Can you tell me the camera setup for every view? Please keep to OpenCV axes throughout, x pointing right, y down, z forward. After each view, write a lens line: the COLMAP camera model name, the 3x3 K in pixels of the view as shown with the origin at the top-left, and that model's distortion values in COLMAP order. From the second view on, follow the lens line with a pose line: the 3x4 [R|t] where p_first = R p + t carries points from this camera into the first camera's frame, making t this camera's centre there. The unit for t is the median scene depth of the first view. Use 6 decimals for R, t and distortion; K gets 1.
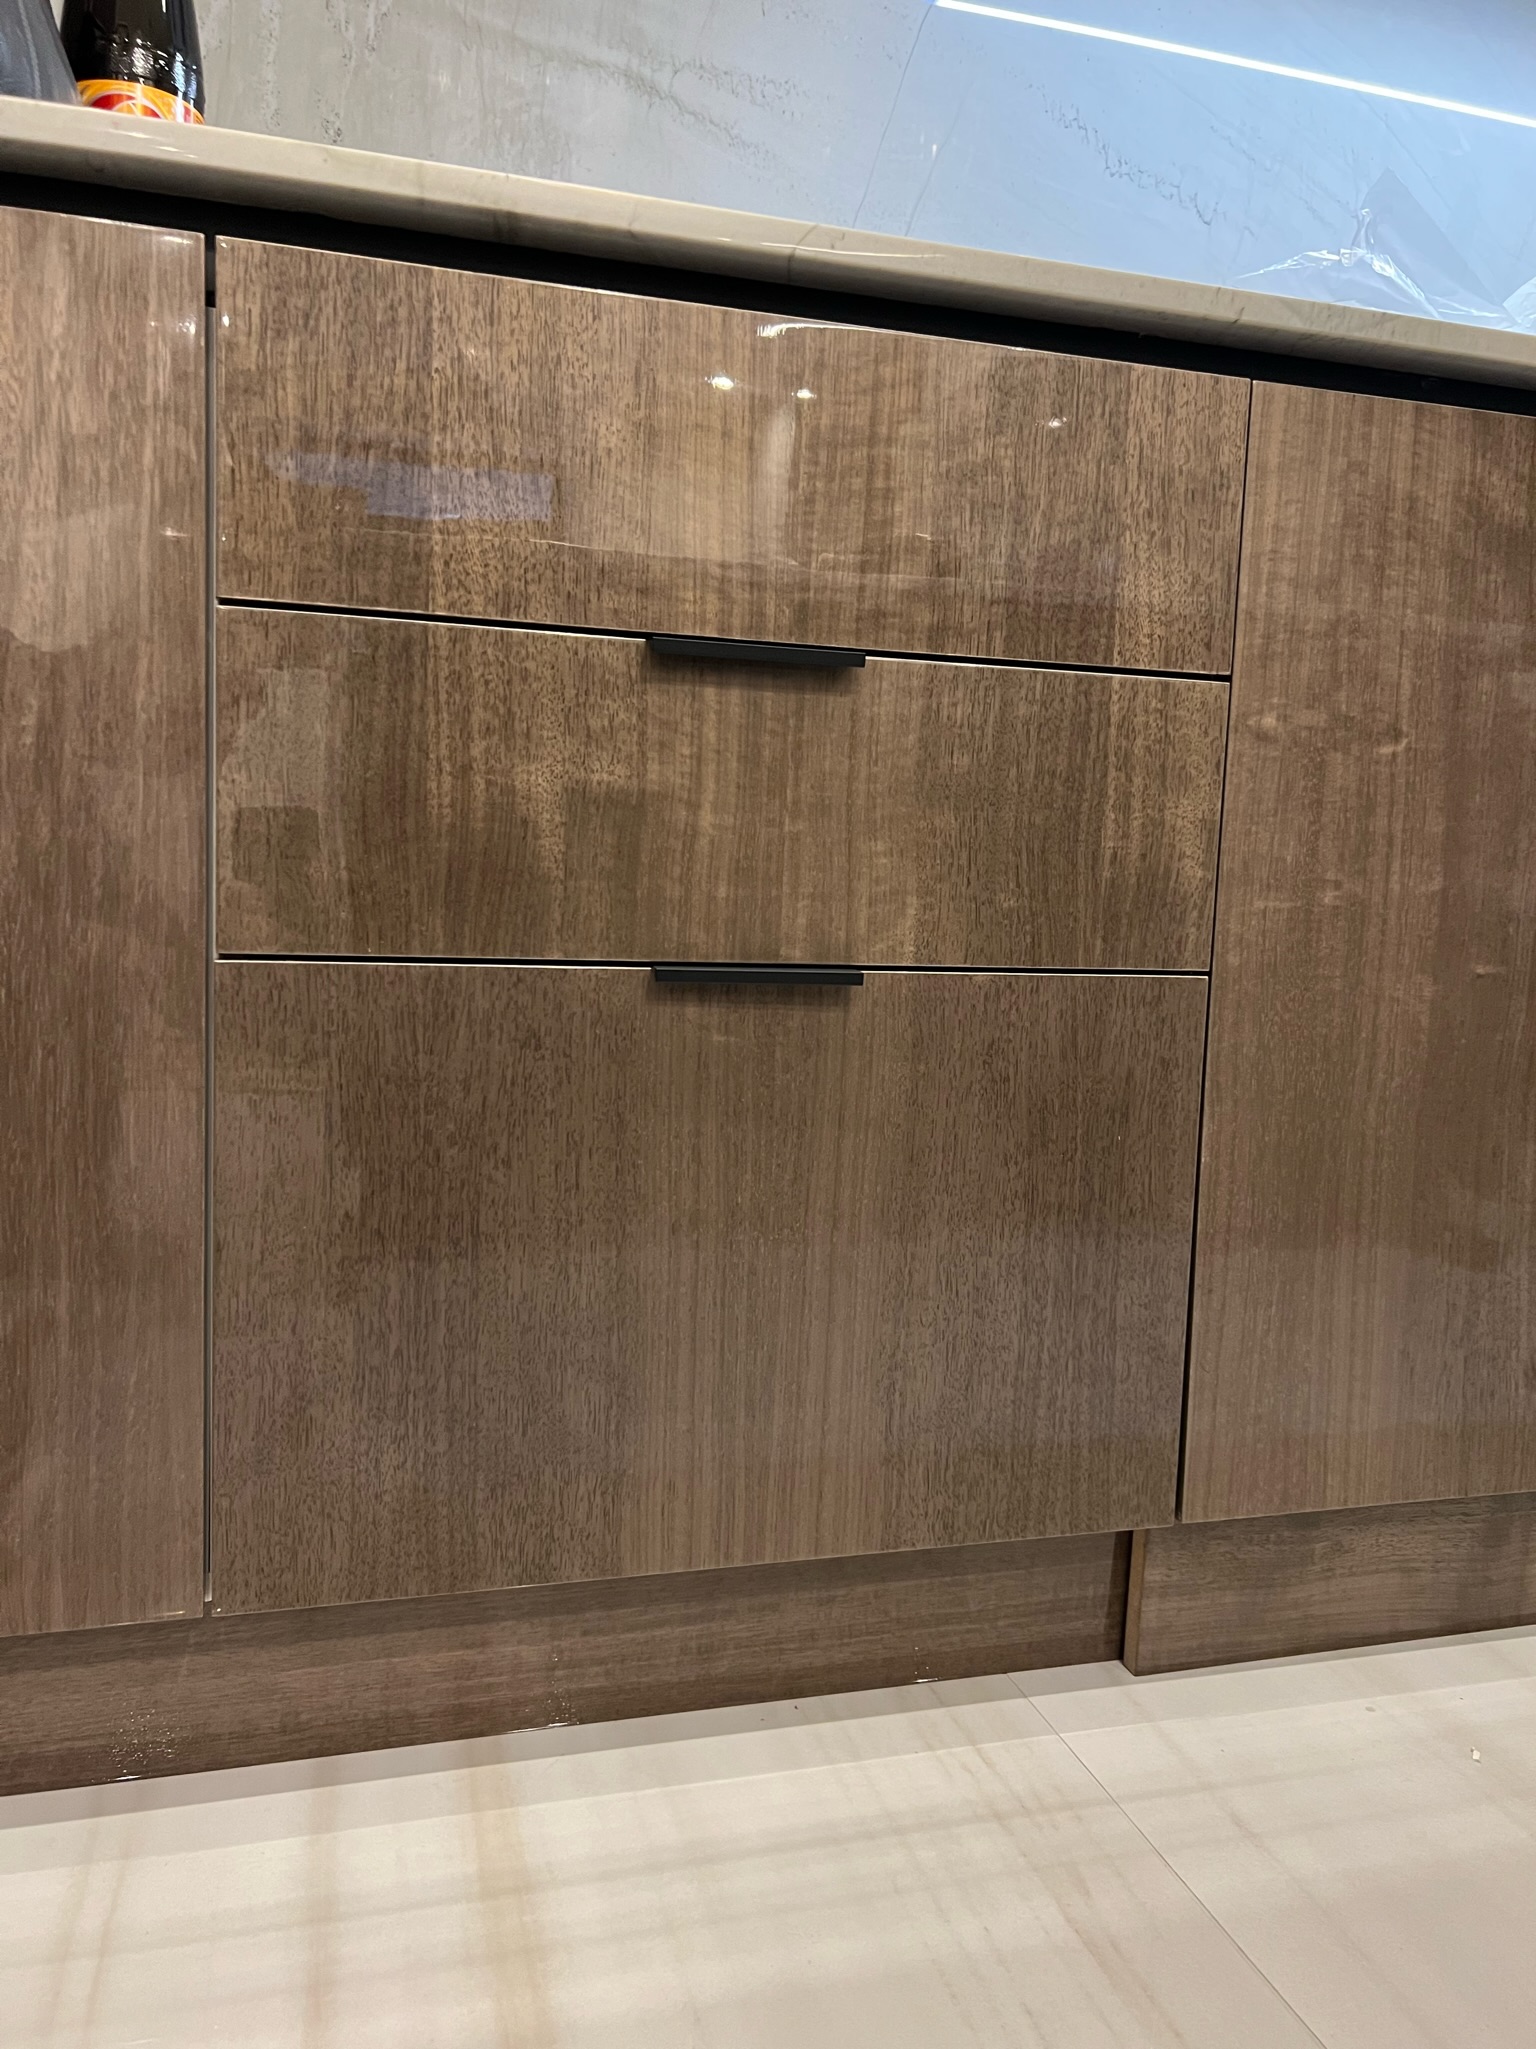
lens RADIAL K [[1559.7, 0, 768.6], [0, 1559.7, 1024.3], [0, 0, 1]] dist [0.053979, -0.055733]
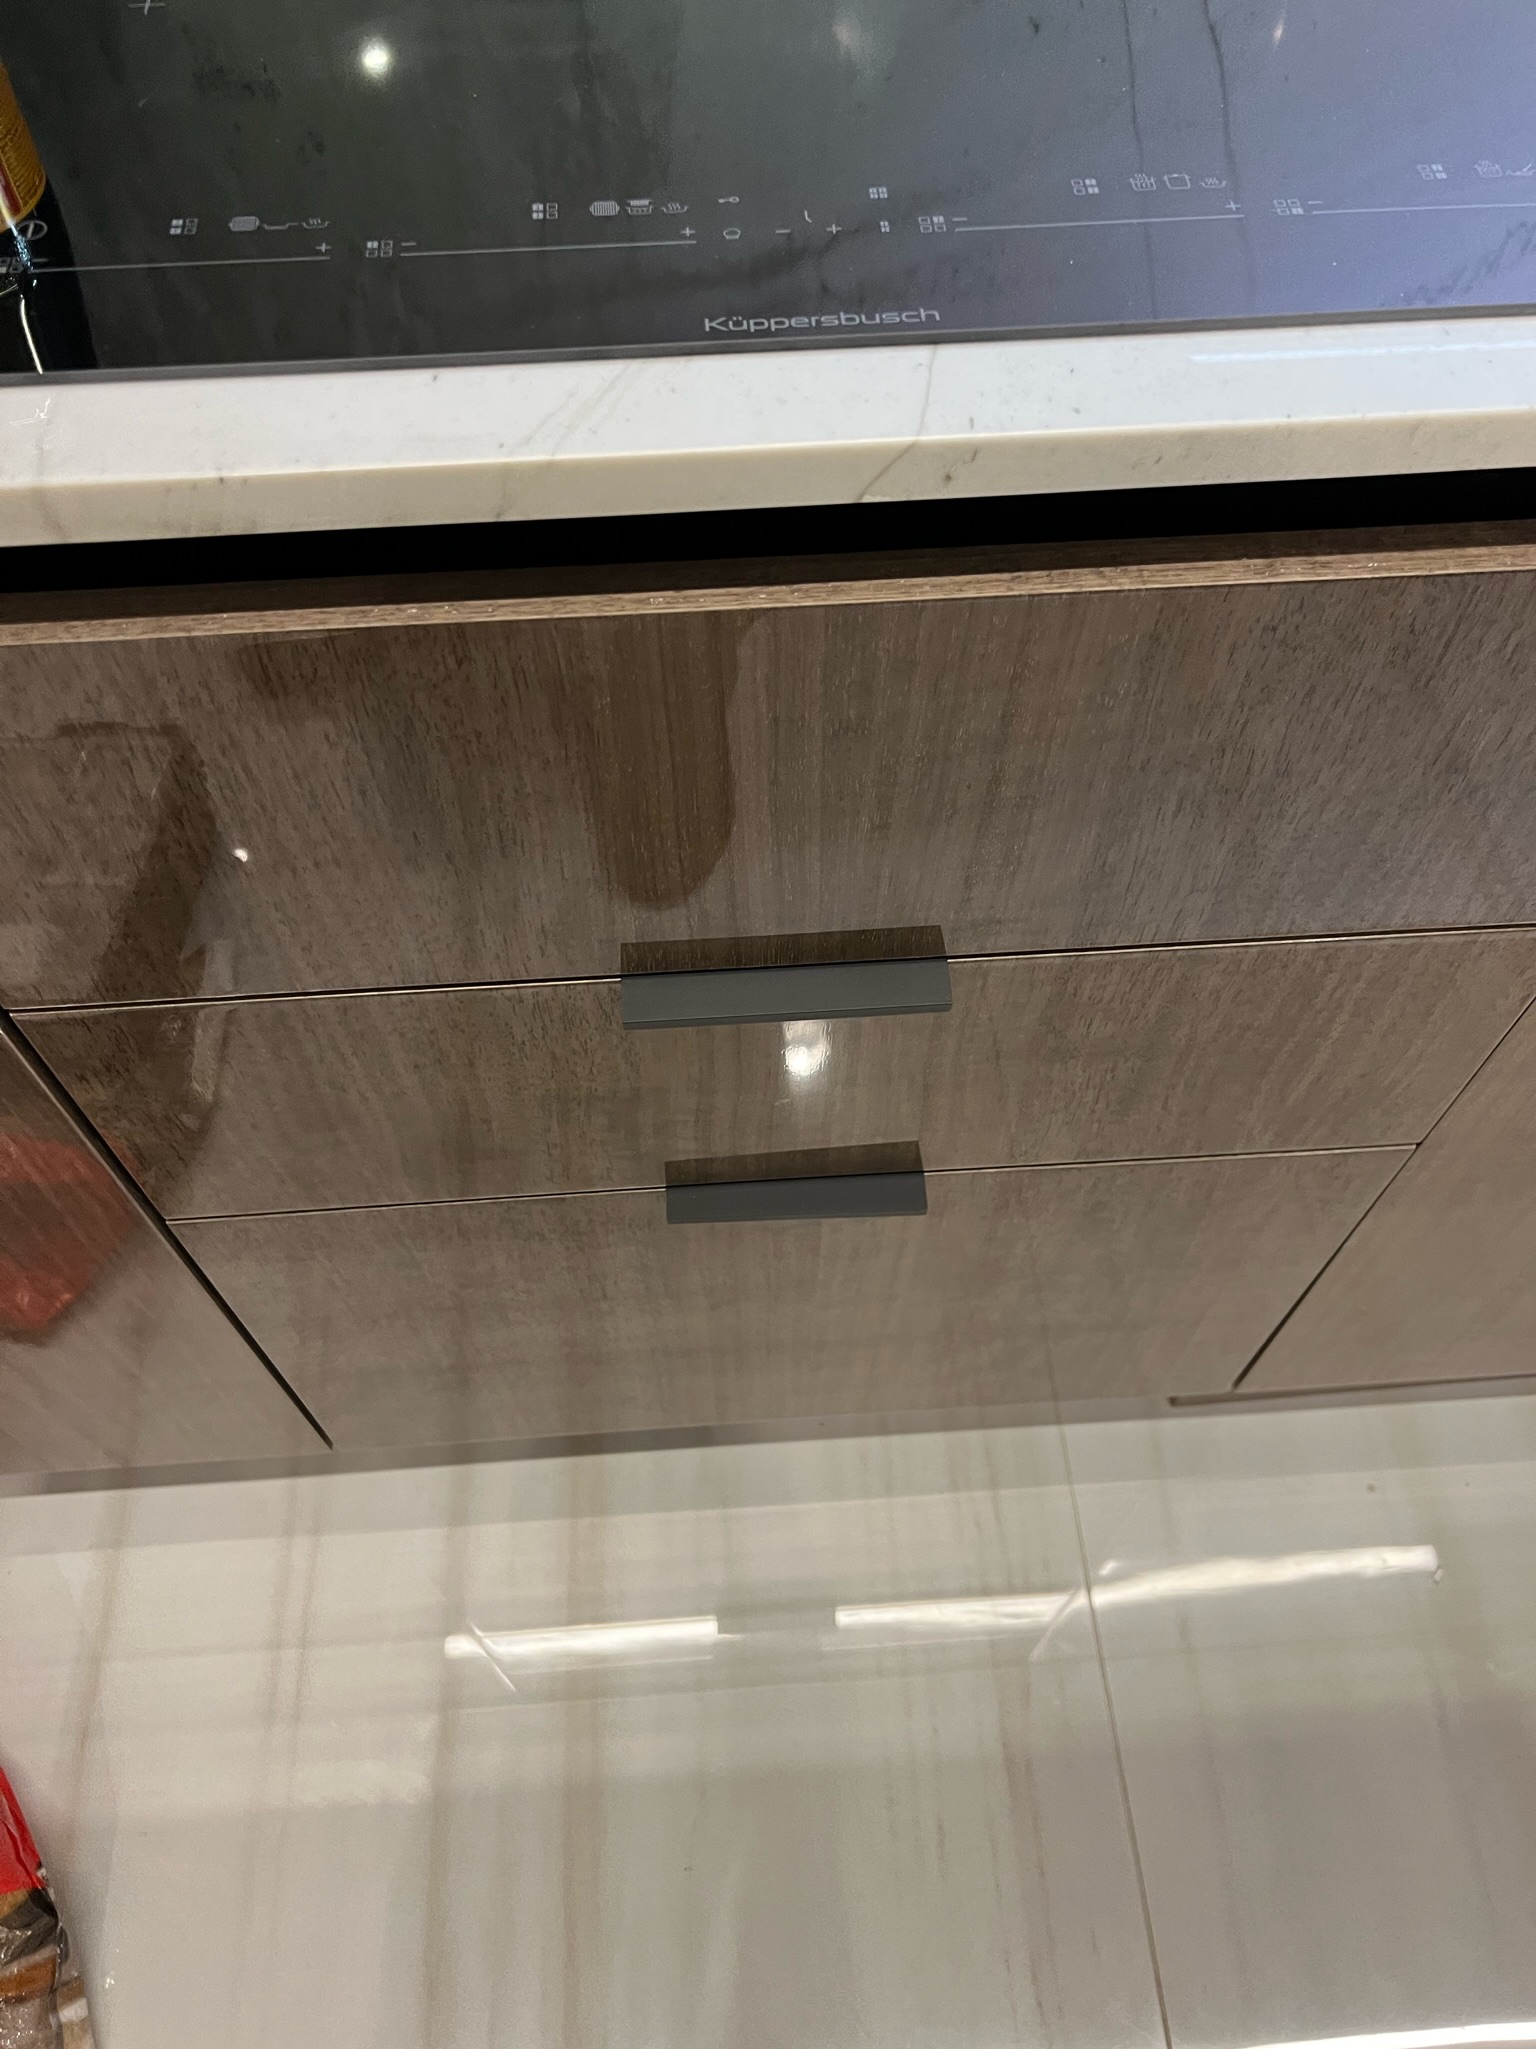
lens RADIAL K [[1559.7, 0, 765.0], [0, 1559.7, 1024.6], [0, 0, 1]] dist [0.053979, -0.055733]
pose [[0.975890, 0.166282, -0.141384, 0.083358], [0.010995, 0.609492, 0.792716, -0.791461], [0.217987, -0.775158, 0.592968, 0.618926]]
